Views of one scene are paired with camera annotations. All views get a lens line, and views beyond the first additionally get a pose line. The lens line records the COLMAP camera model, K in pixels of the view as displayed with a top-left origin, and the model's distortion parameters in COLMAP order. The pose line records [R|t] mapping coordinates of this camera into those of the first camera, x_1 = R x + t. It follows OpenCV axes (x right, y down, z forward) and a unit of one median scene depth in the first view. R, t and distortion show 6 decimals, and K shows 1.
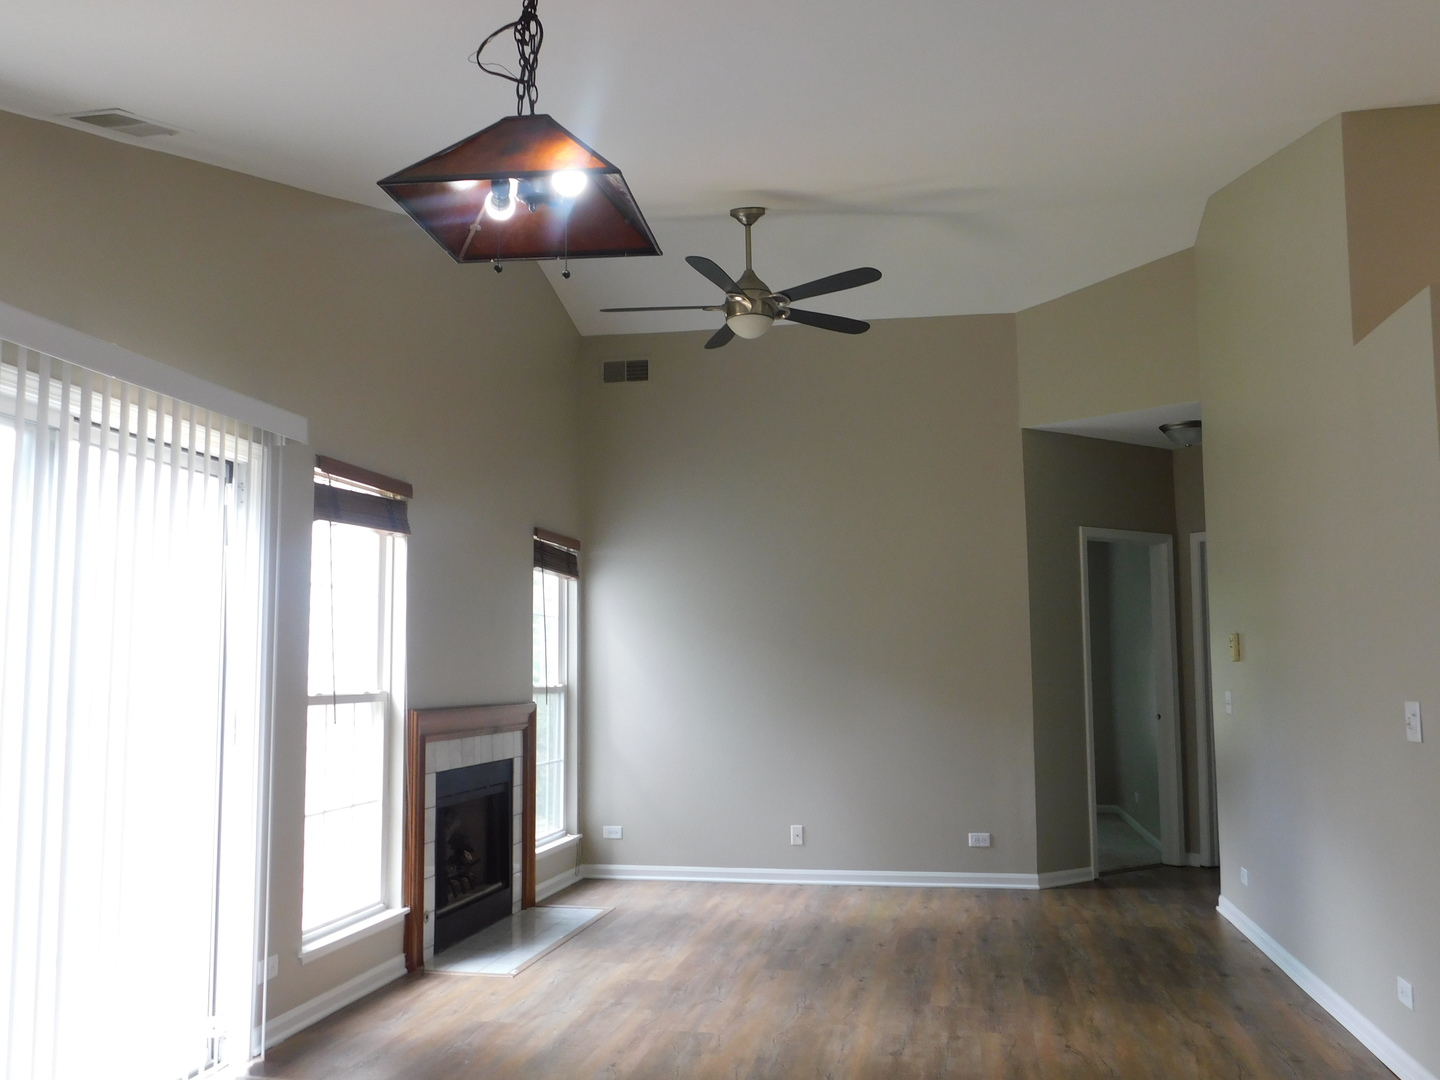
lens RADIAL K [[1243.1, 0, 716.2], [0, 1243.1, 539.1], [0, 0, 1]] dist [-0.011993, -0.007785]
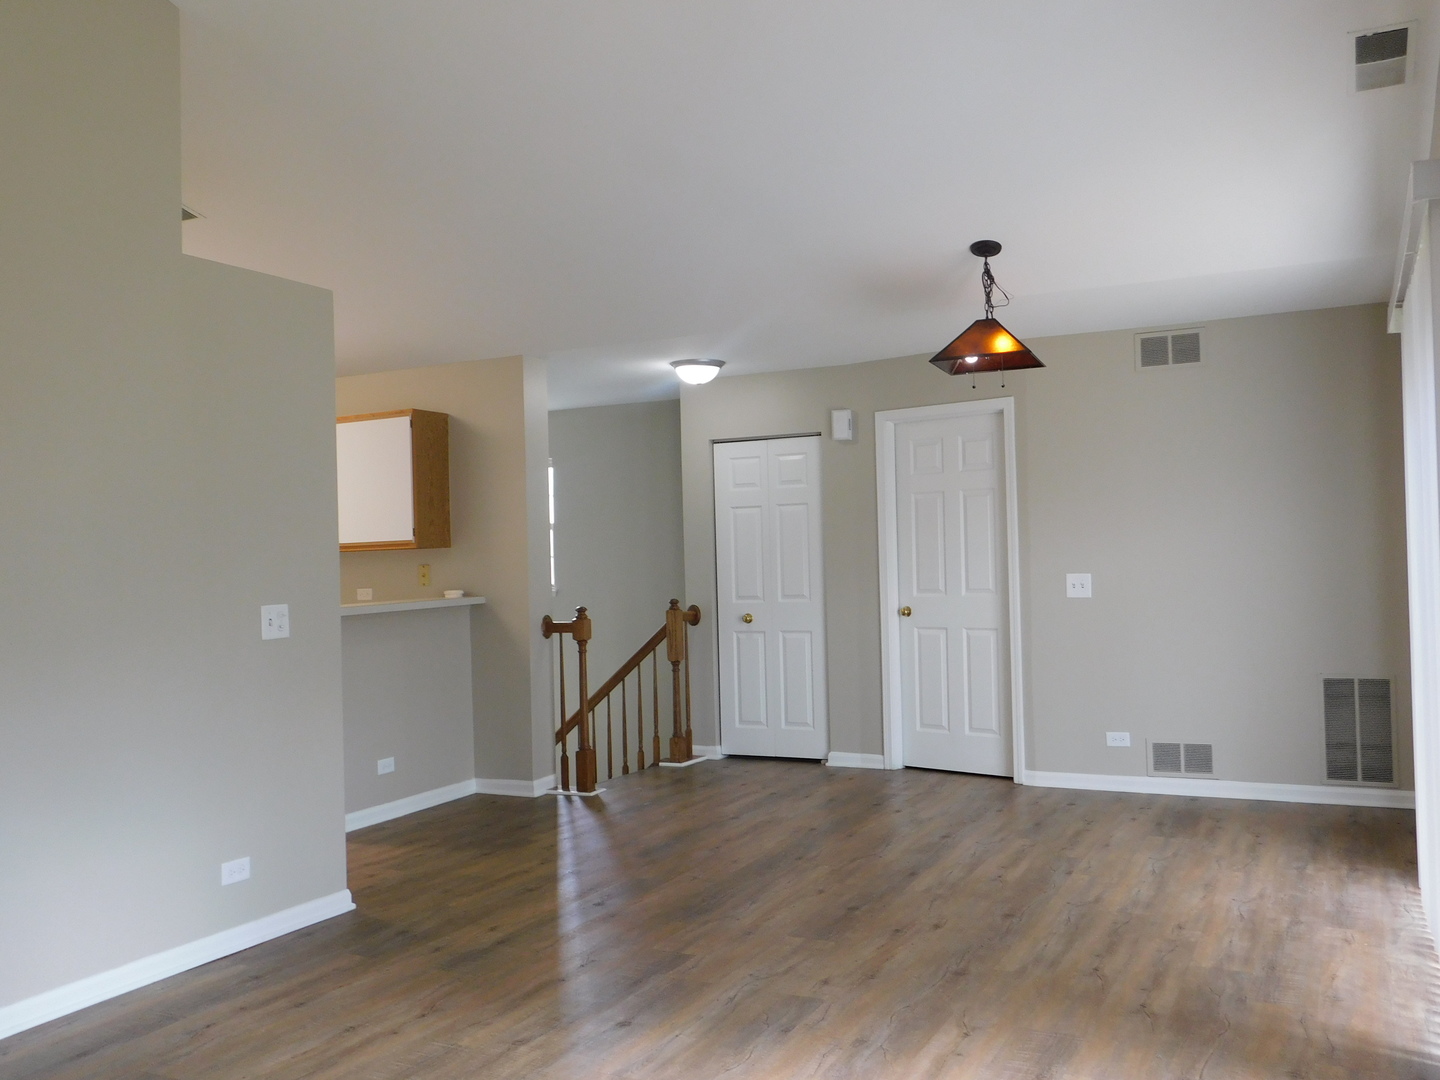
lens RADIAL K [[1243.1, 0, 720.3], [0, 1243.1, 540.1], [0, 0, 1]] dist [-0.011993, -0.007785]
pose [[-0.960445, 0.035892, 0.276146, -0.089922], [0.003001, 0.992935, -0.118620, 0.106696], [-0.278453, -0.113099, -0.953768, 1.018278]]
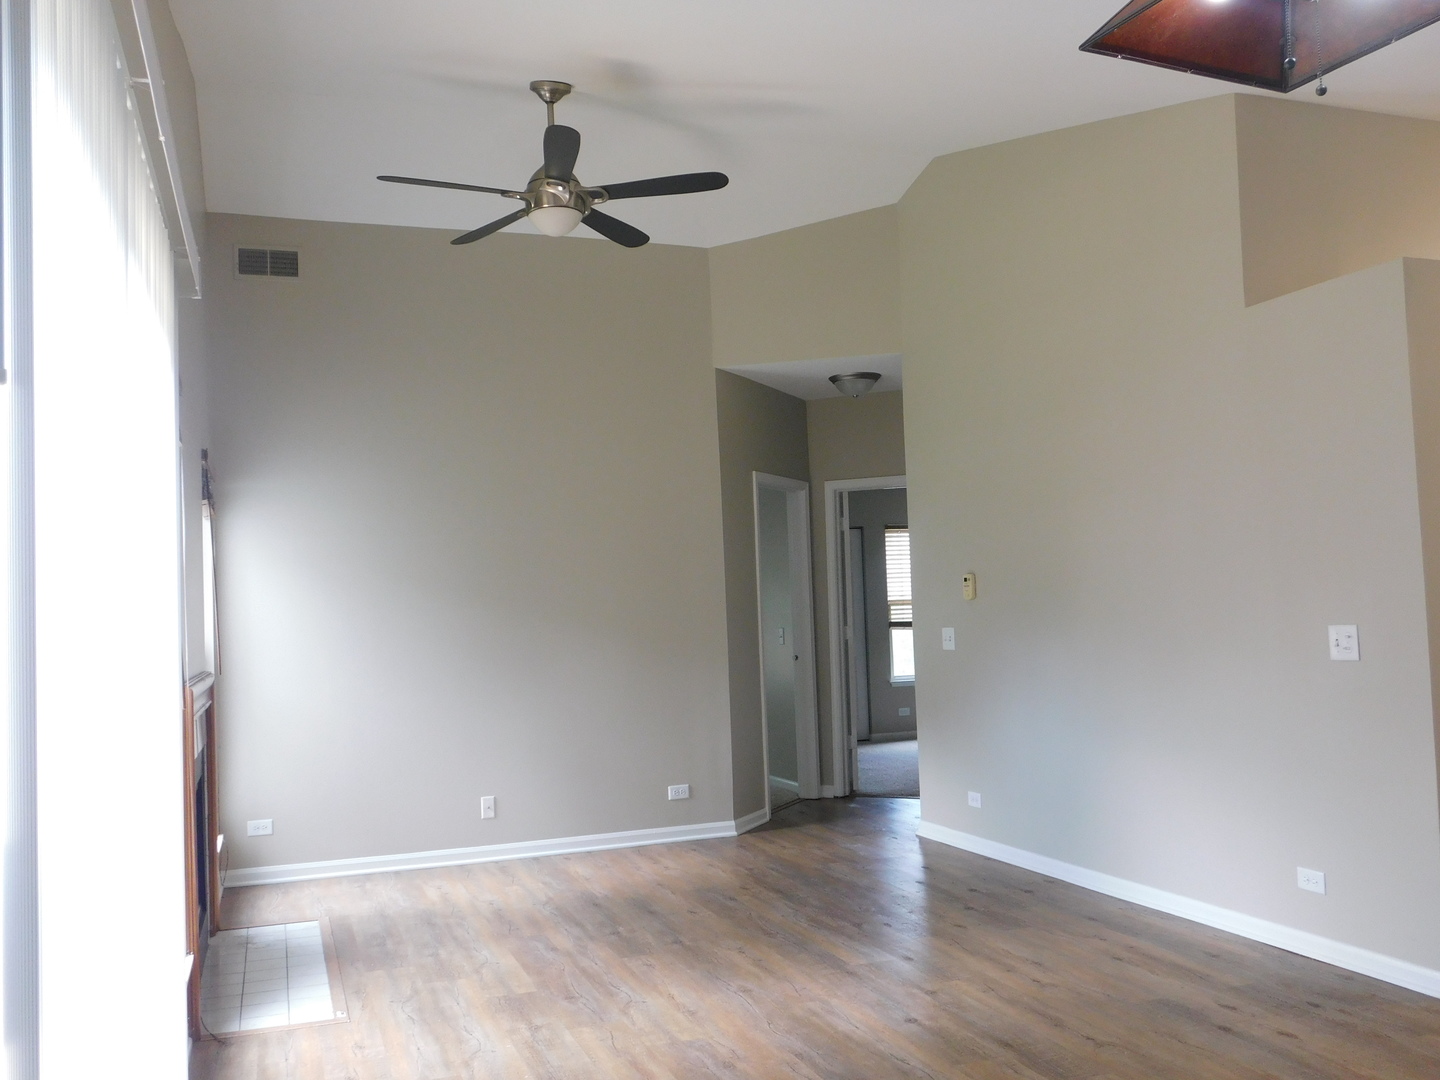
lens RADIAL K [[1243.1, 0, 720.0], [0, 1243.1, 542.8], [0, 0, 1]] dist [-0.011993, -0.007785]
pose [[0.858717, 0.002473, 0.512444, -0.256846], [-0.022490, 0.999207, 0.032866, 0.015823], [-0.511956, -0.039748, 0.858092, 0.161264]]
